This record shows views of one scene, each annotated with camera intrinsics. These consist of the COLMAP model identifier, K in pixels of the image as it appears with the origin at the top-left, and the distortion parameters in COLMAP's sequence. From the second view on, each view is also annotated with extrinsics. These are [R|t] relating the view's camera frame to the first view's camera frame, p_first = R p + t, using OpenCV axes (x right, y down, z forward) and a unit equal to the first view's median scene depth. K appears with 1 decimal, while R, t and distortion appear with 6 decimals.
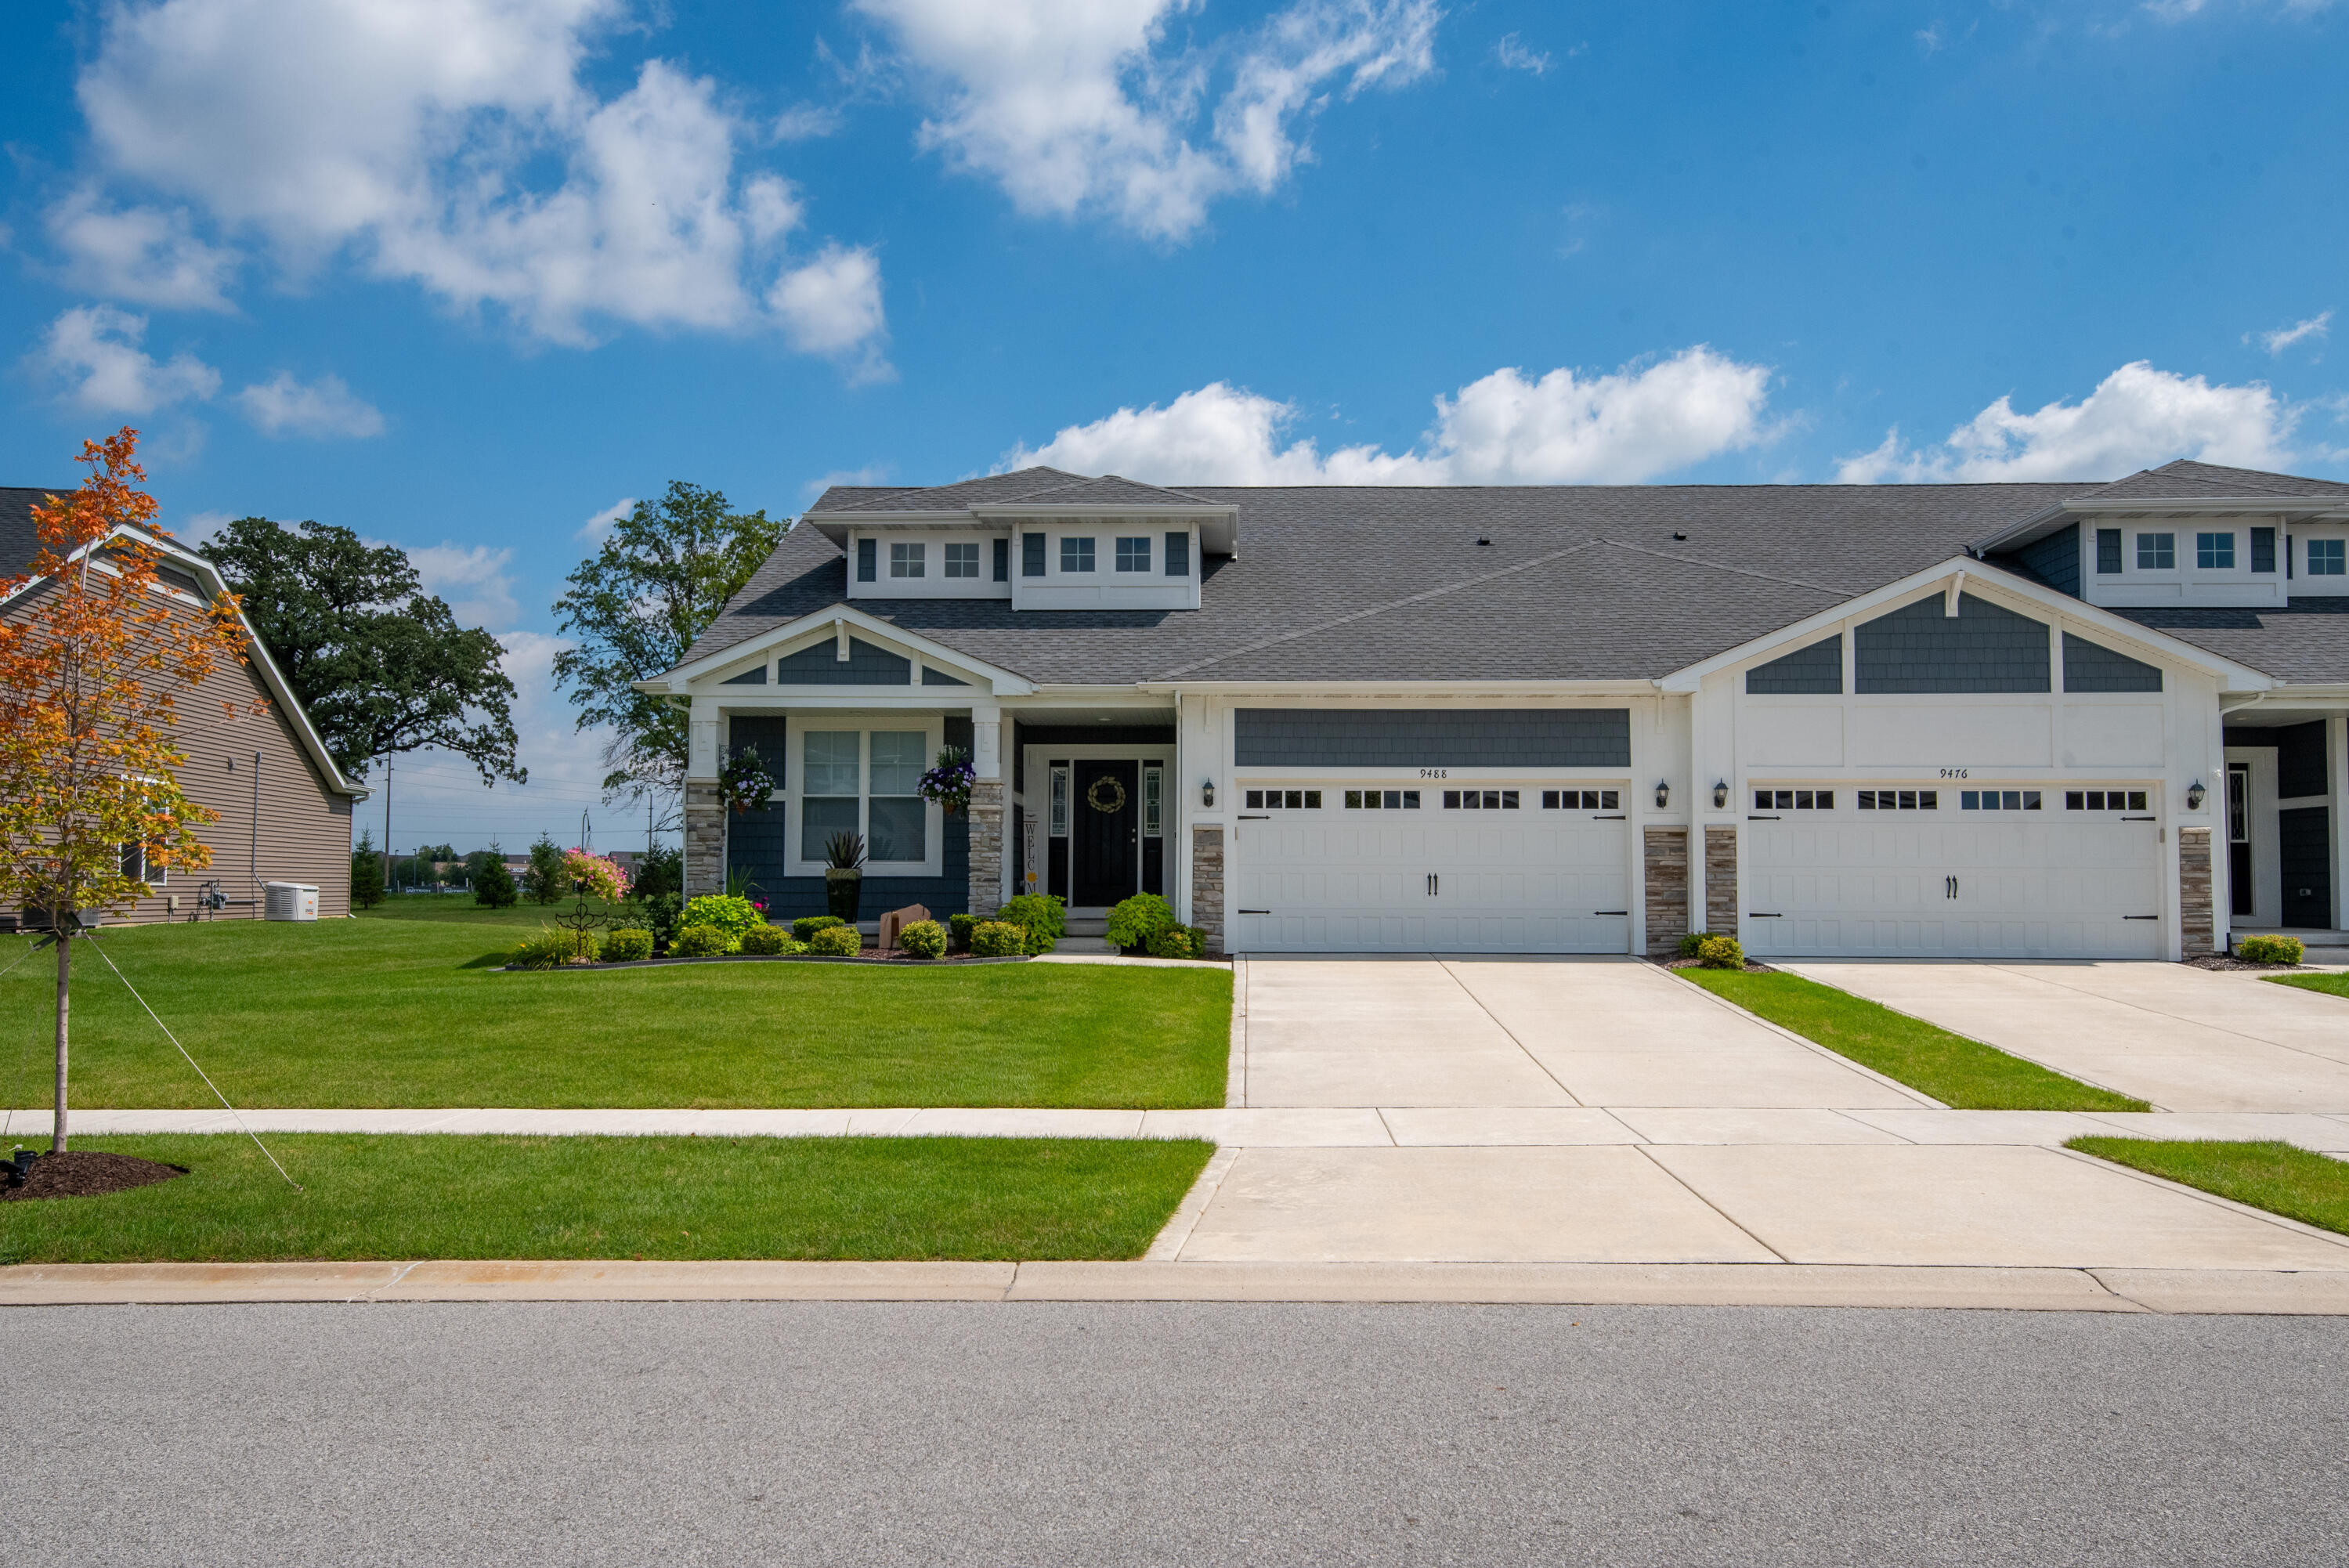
lens RADIAL K [[1844.8, 0, 1182.4], [0, 1844.8, 787.0], [0, 0, 1]] dist [0.006310, -0.006372]
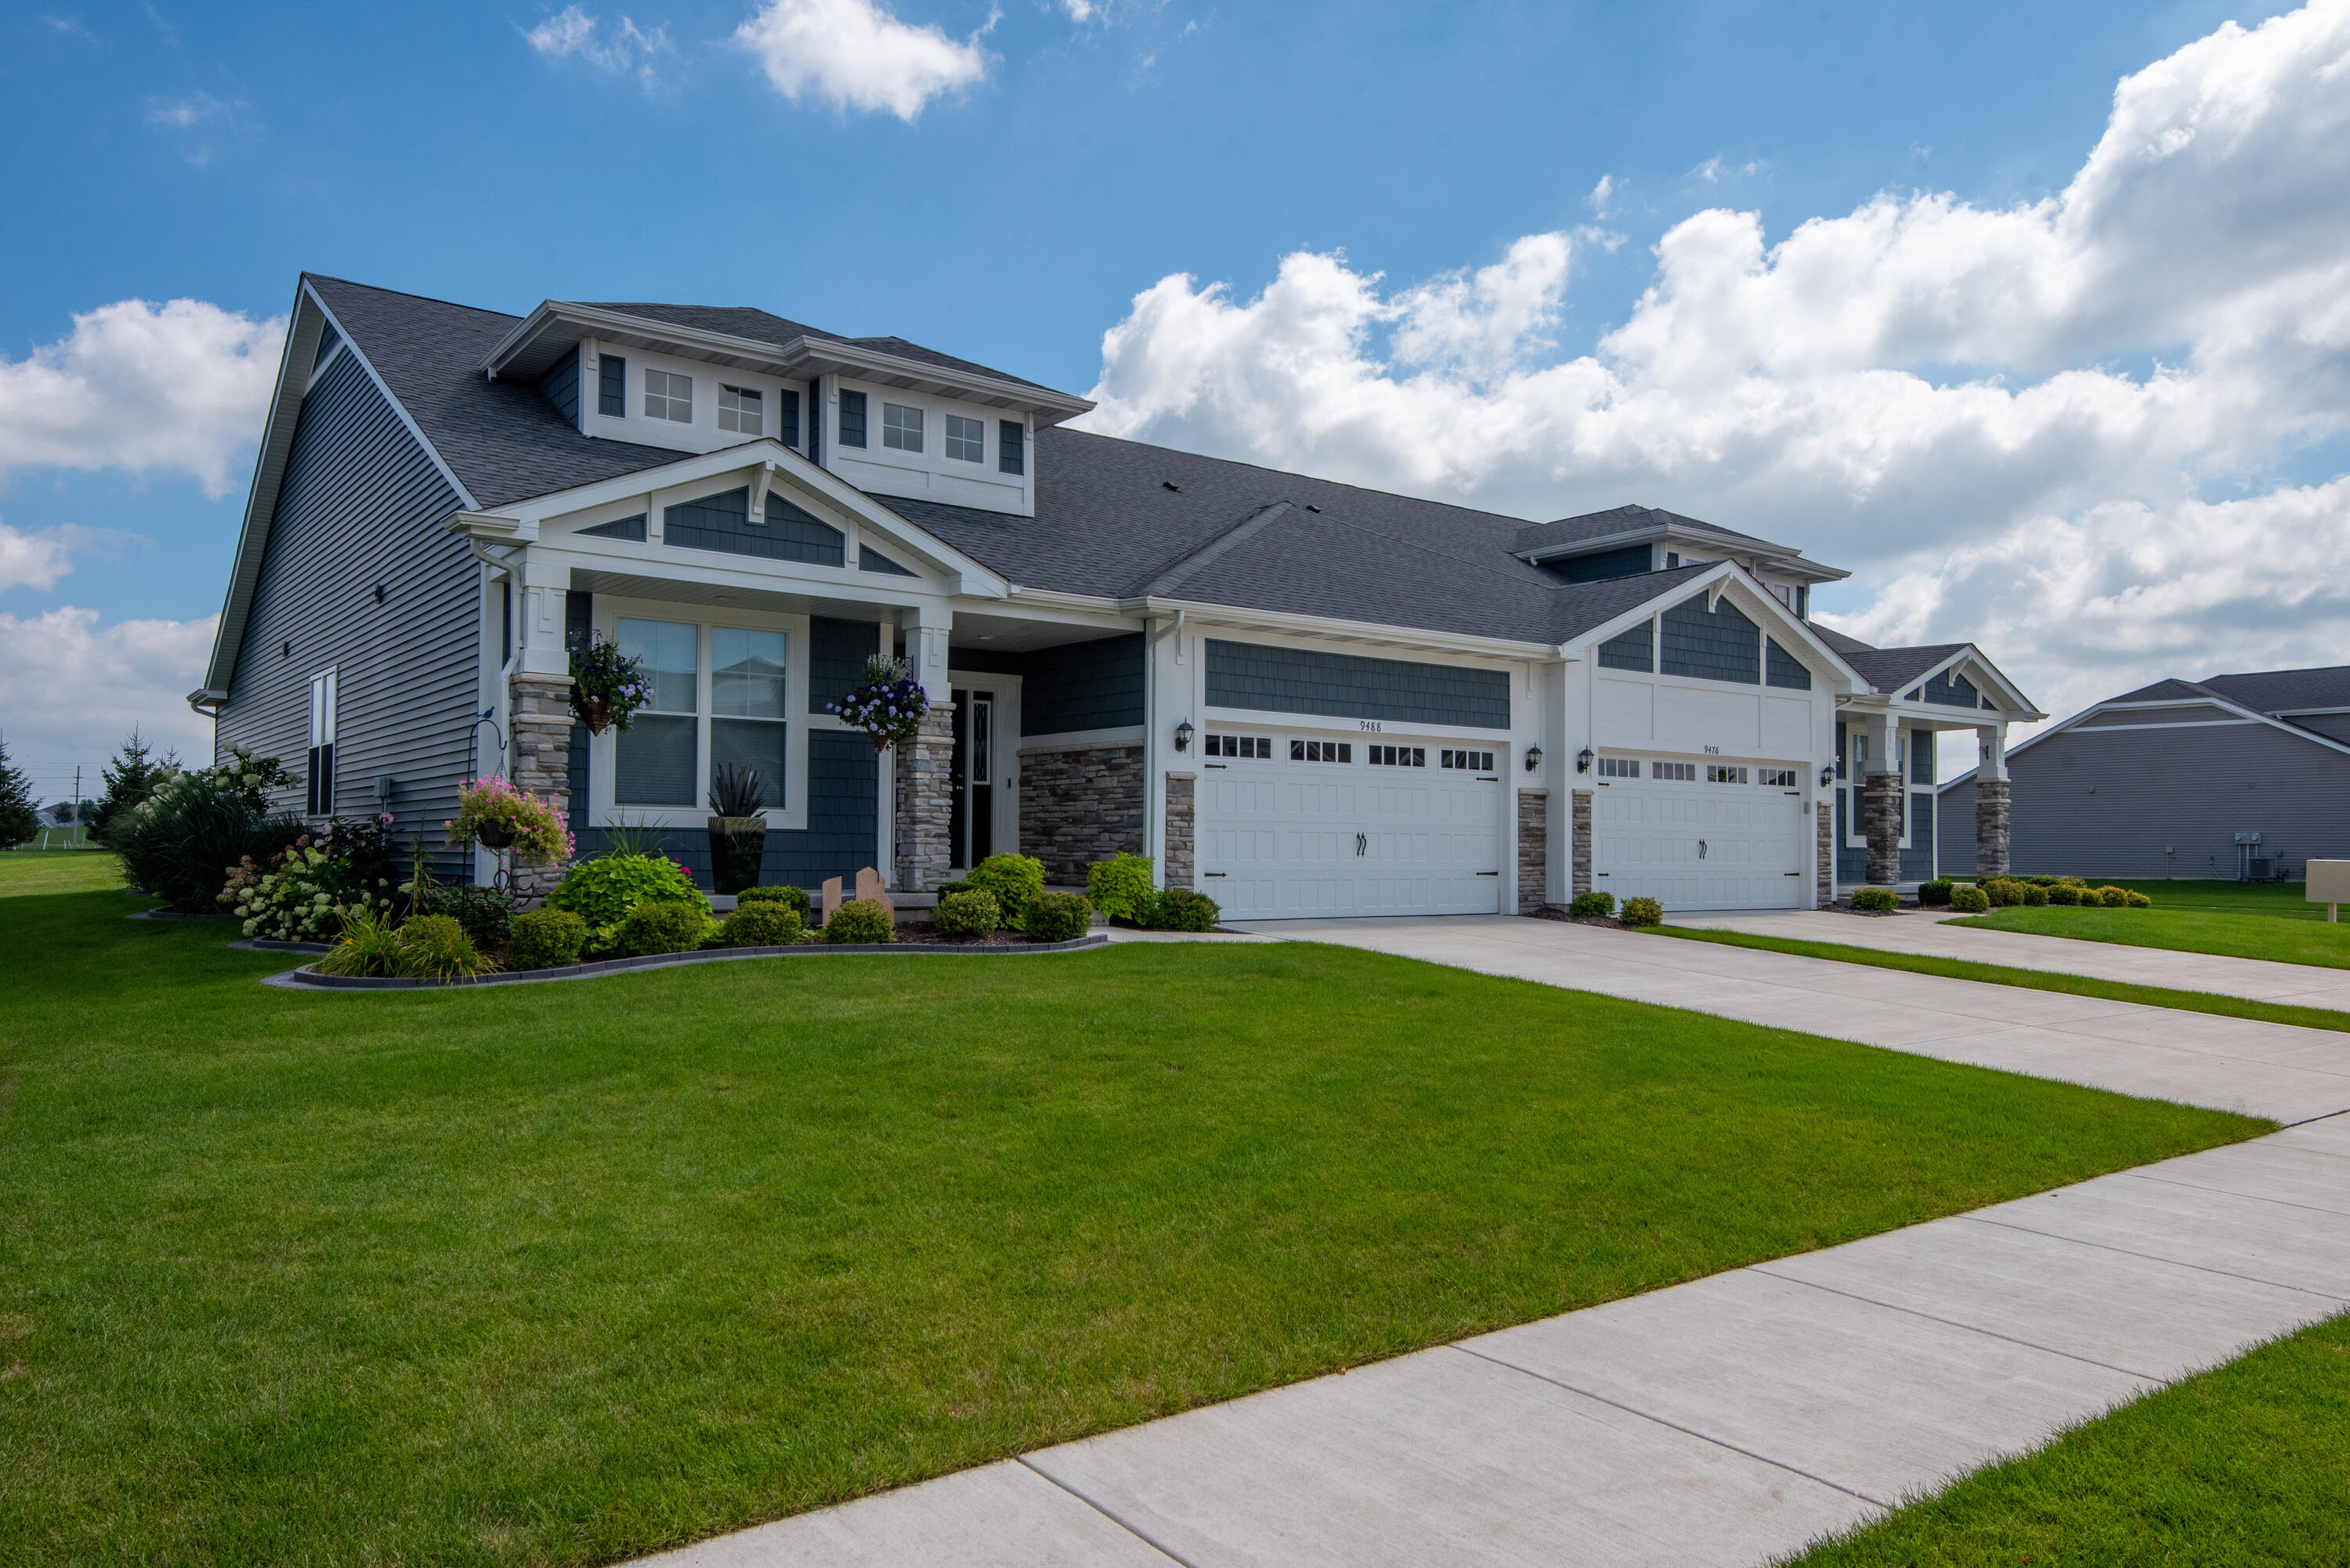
lens RADIAL K [[1612.5, 0, 1181.4], [0, 1612.5, 790.3], [0, 0, 1]] dist [0.020124, 0.007949]
pose [[0.770476, 0.026163, 0.636932, -0.458355], [-0.043983, 0.998958, 0.012171, 0.019516], [-0.635950, -0.037392, 0.770824, 0.425630]]
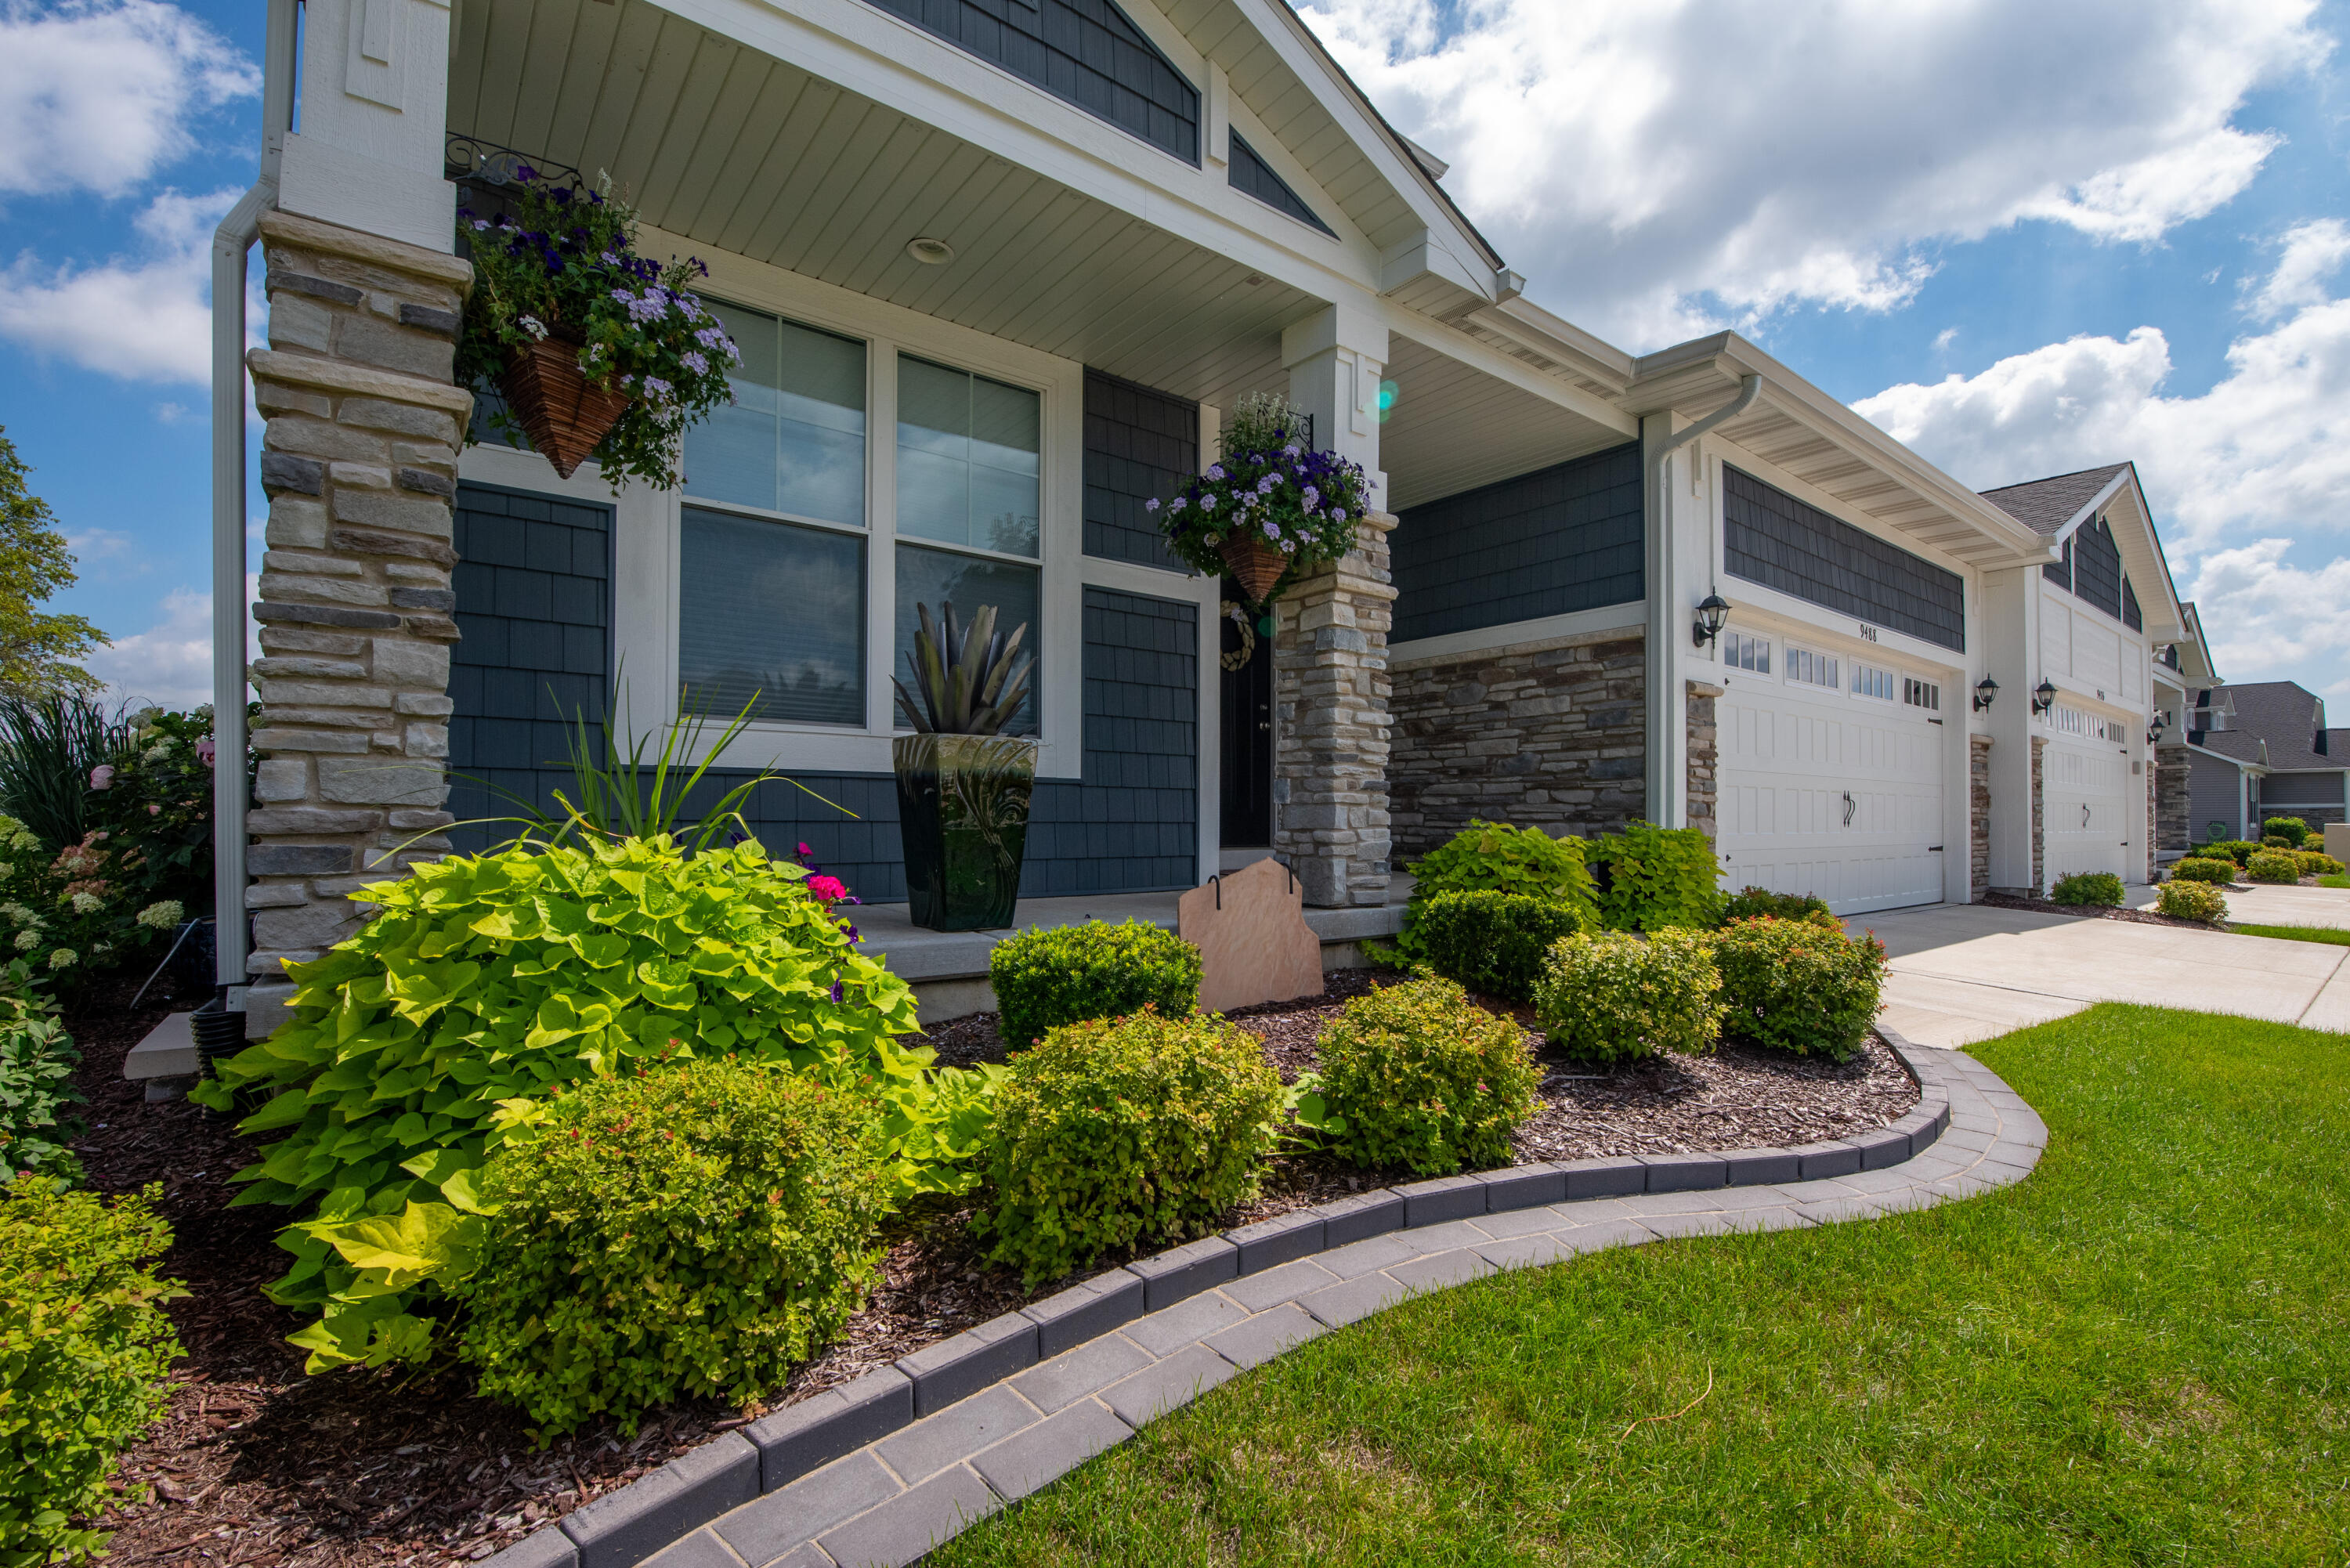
lens RADIAL K [[1015.4, 0, 1172.8], [0, 1015.4, 804.4], [0, 0, 1]] dist [-0.012632, -0.004456]
pose [[0.771699, 0.010246, 0.635905, -0.265822], [-0.039770, 0.998691, 0.032172, 0.049569], [-0.634743, -0.050117, 0.771097, 0.878695]]
